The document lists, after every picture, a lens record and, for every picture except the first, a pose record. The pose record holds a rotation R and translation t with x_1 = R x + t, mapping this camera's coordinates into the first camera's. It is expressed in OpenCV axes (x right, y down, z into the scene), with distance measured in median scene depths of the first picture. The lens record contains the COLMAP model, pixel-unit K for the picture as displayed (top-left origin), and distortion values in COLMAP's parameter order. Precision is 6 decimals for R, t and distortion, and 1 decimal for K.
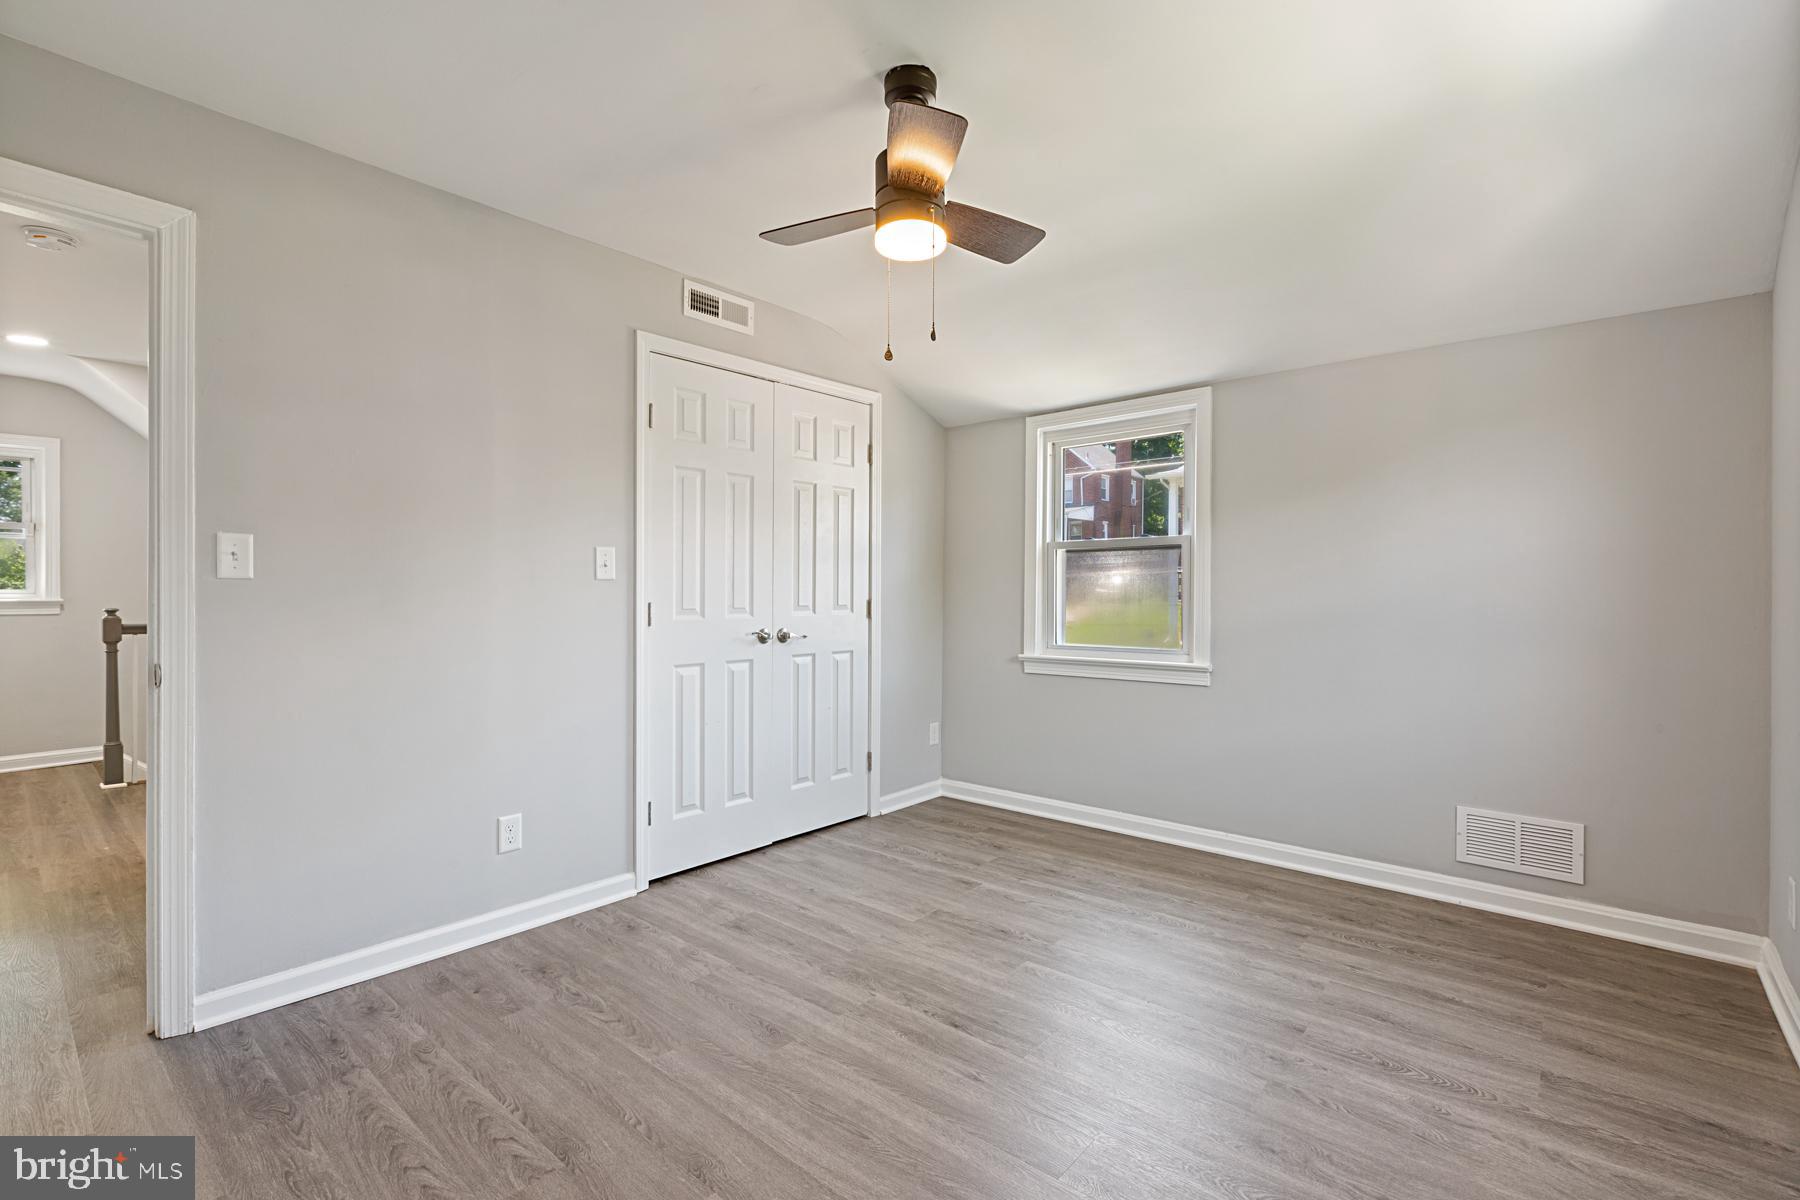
lens RADIAL K [[797.8, 0, 903.1], [0, 797.8, 589.6], [0, 0, 1]] dist [0.000800, -0.000255]
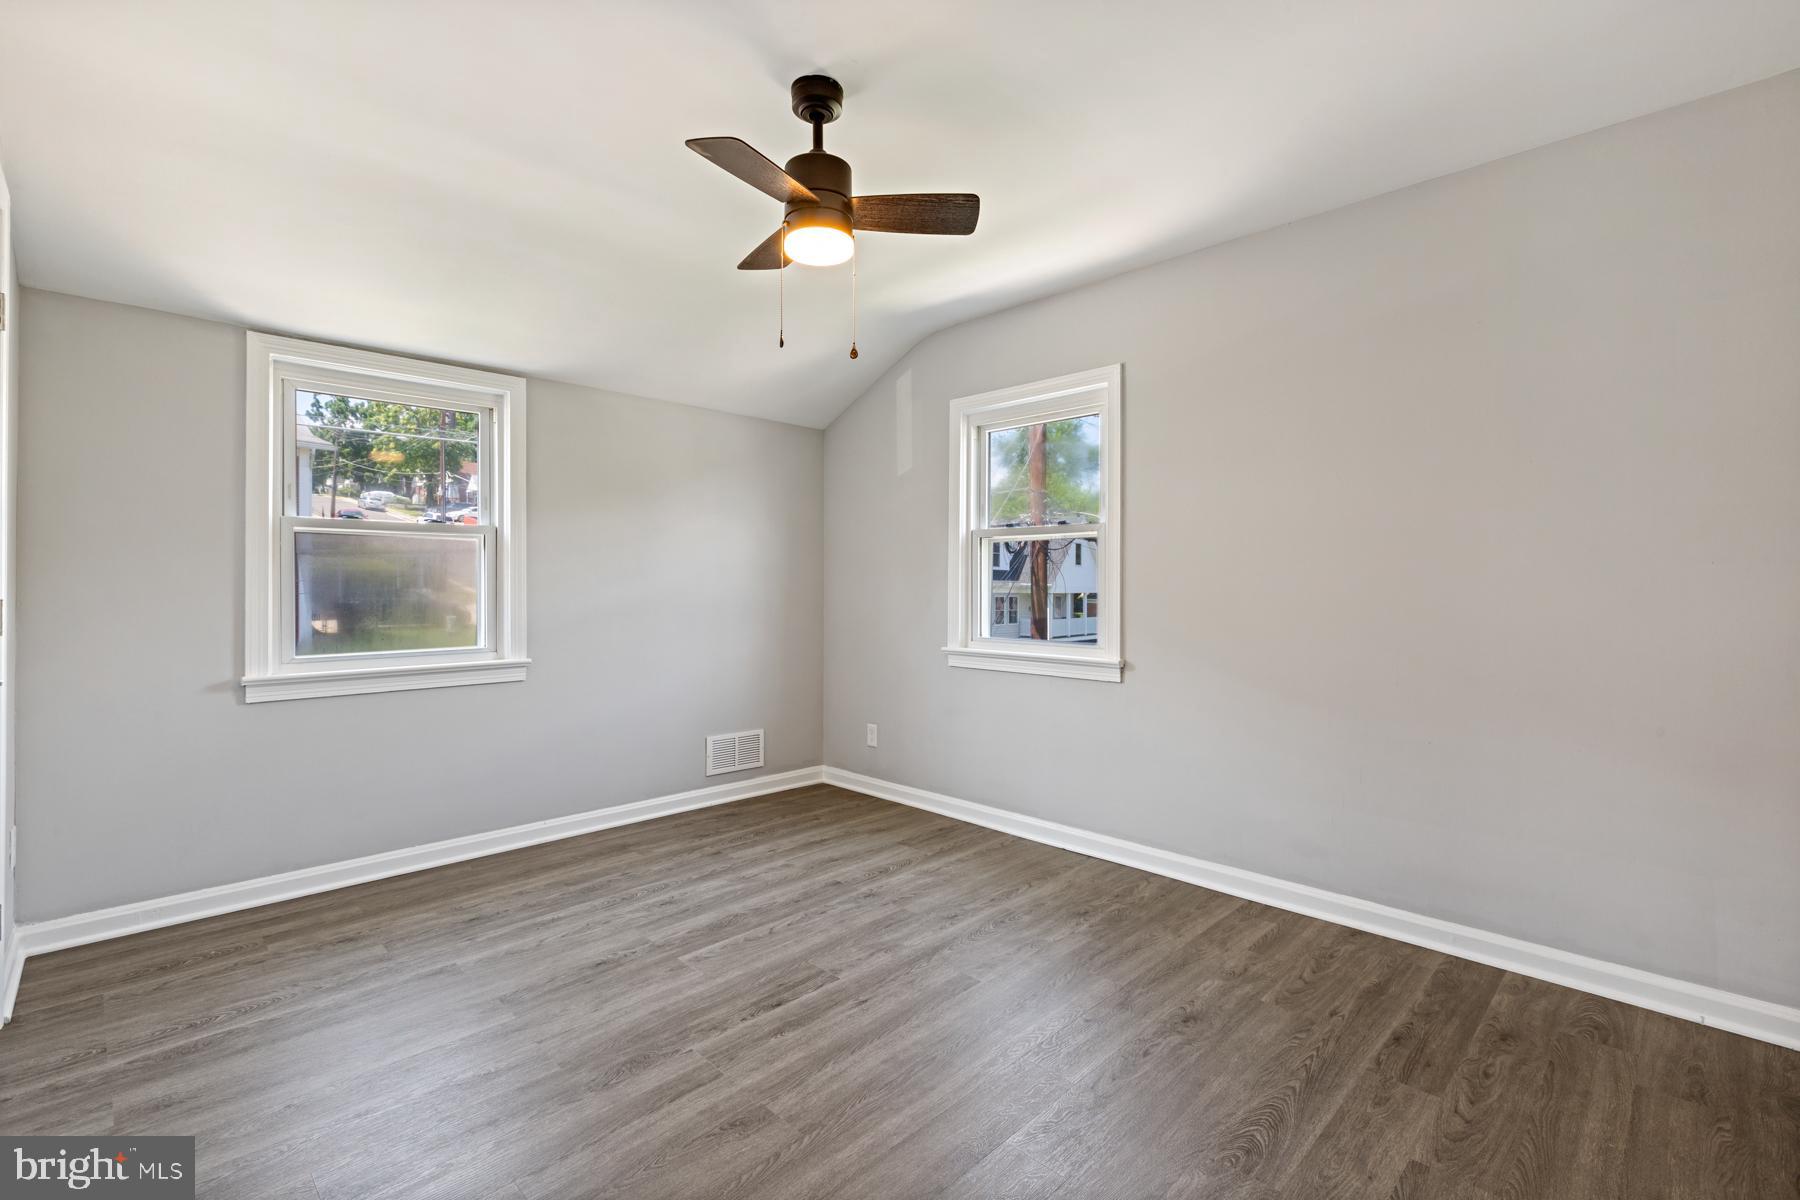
lens RADIAL K [[797.8, 0, 903.1], [0, 797.8, 589.6], [0, 0, 1]] dist [0.000800, -0.000255]
pose [[0.075387, -0.004277, 0.997145, -0.713710], [-0.004816, 0.999978, 0.004653, 0.001671], [-0.997143, -0.005153, 0.075364, 0.572185]]
